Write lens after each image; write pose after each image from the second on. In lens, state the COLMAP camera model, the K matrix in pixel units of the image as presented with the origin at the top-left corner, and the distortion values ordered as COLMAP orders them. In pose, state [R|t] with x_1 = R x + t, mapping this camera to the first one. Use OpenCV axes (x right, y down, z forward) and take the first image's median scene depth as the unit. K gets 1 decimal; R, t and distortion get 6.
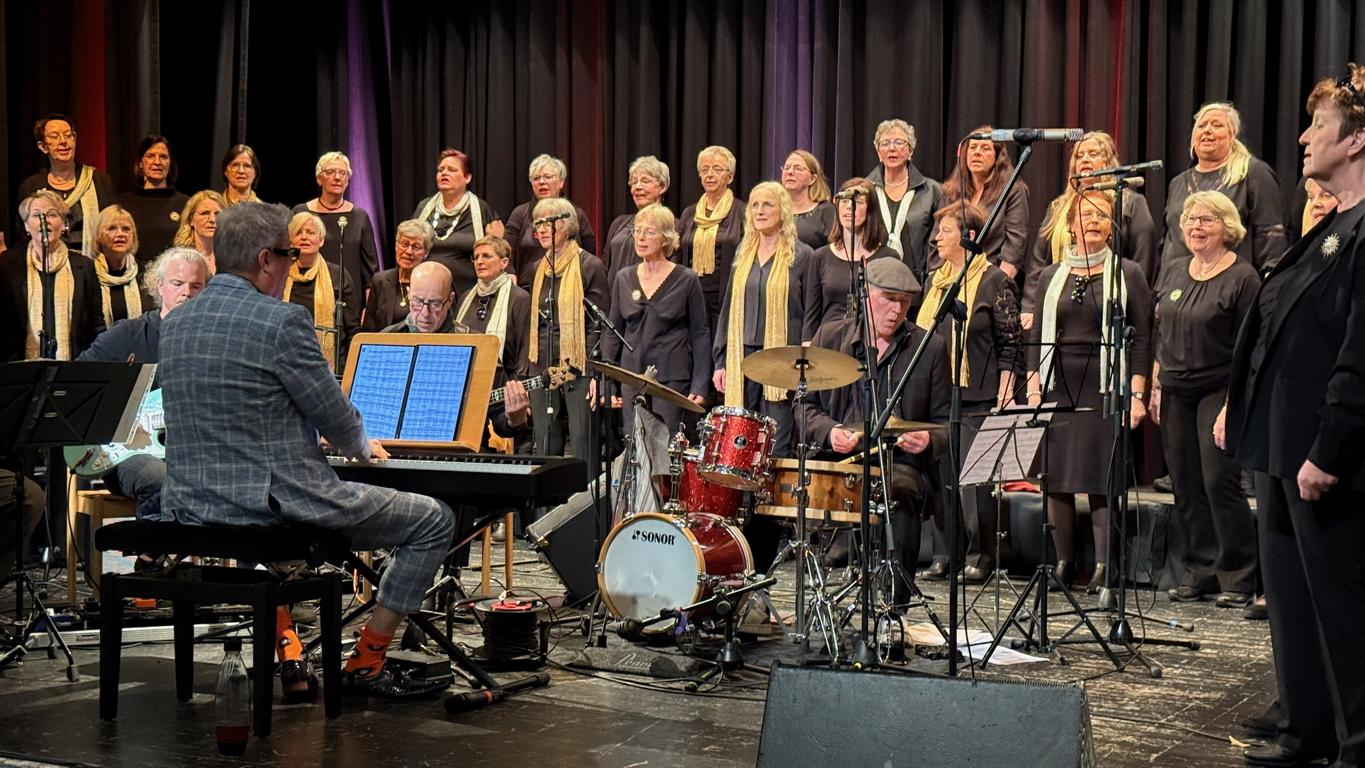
lens RADIAL K [[1942.8, 0, 666.4], [0, 1942.8, 361.3], [0, 0, 1]] dist [0.210785, 0.000000]
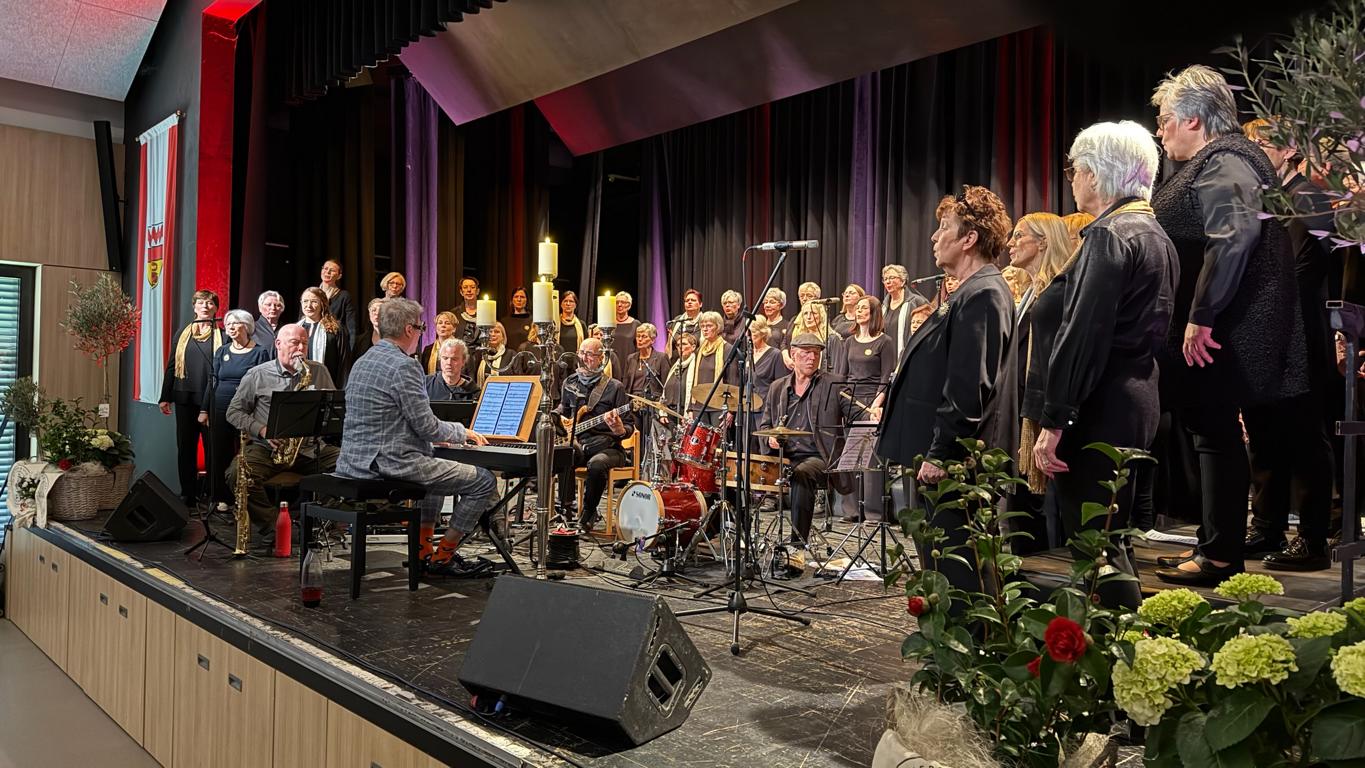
lens RADIAL K [[971.3, 0, 691.0], [0, 971.3, 391.0], [0, 0, 1]] dist [0.033075, -0.000846]
pose [[0.963528, 0.004845, -0.267563, 0.280244], [-0.011208, 0.999689, -0.022258, 0.018502], [0.267372, 0.024445, 0.963283, 0.202273]]
